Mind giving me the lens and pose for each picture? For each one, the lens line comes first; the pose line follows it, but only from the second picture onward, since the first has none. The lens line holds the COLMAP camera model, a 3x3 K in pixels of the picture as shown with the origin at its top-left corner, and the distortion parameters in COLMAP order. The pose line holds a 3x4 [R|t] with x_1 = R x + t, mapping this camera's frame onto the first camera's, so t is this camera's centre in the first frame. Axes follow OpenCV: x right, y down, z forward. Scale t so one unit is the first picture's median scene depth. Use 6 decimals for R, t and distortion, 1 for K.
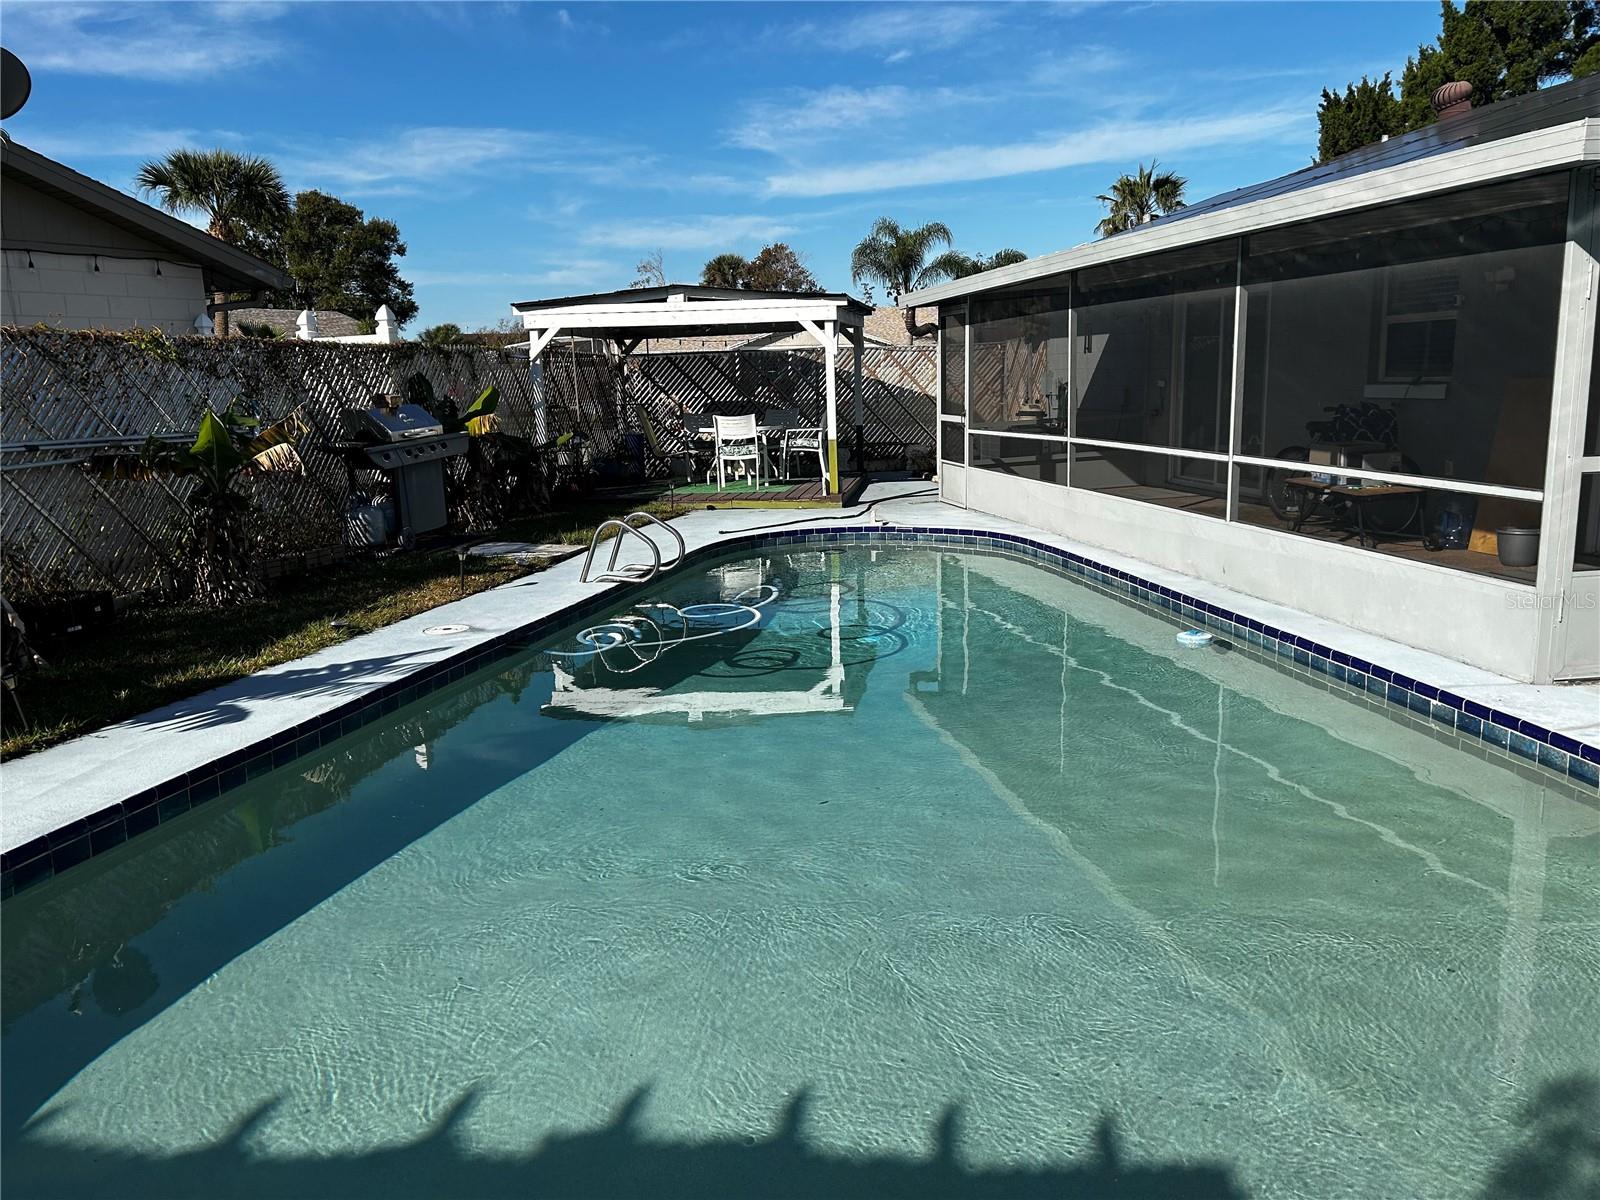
lens RADIAL K [[1256.9, 0, 800.0], [0, 1256.9, 600.0], [0, 0, 1]] dist [0.092489, -0.108917]
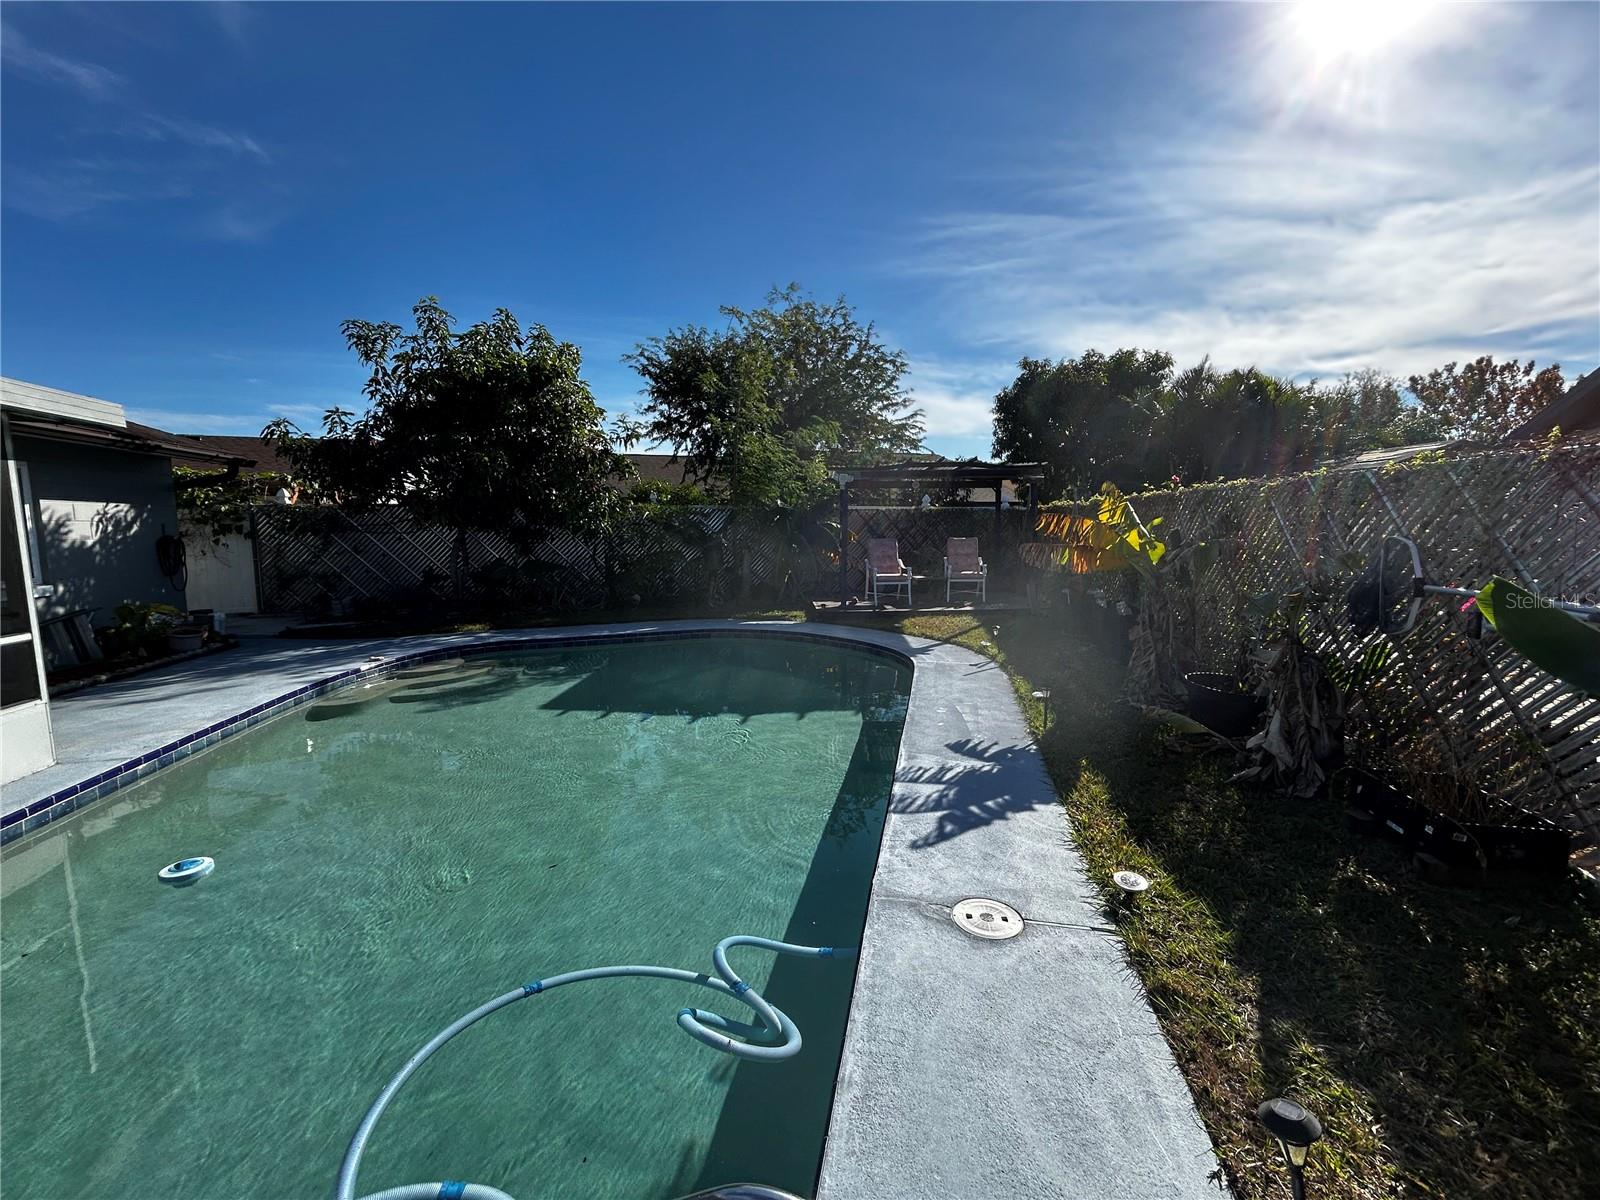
lens RADIAL K [[654.8, 0, 800.0], [0, 654.8, 600.0], [0, 0, 1]] dist [-0.001214, -0.000185]
pose [[-0.999375, 0.034193, -0.008948, -0.262695], [0.029827, 0.951709, 0.305550, -0.311823], [0.018963, 0.305092, -0.952134, 1.679636]]
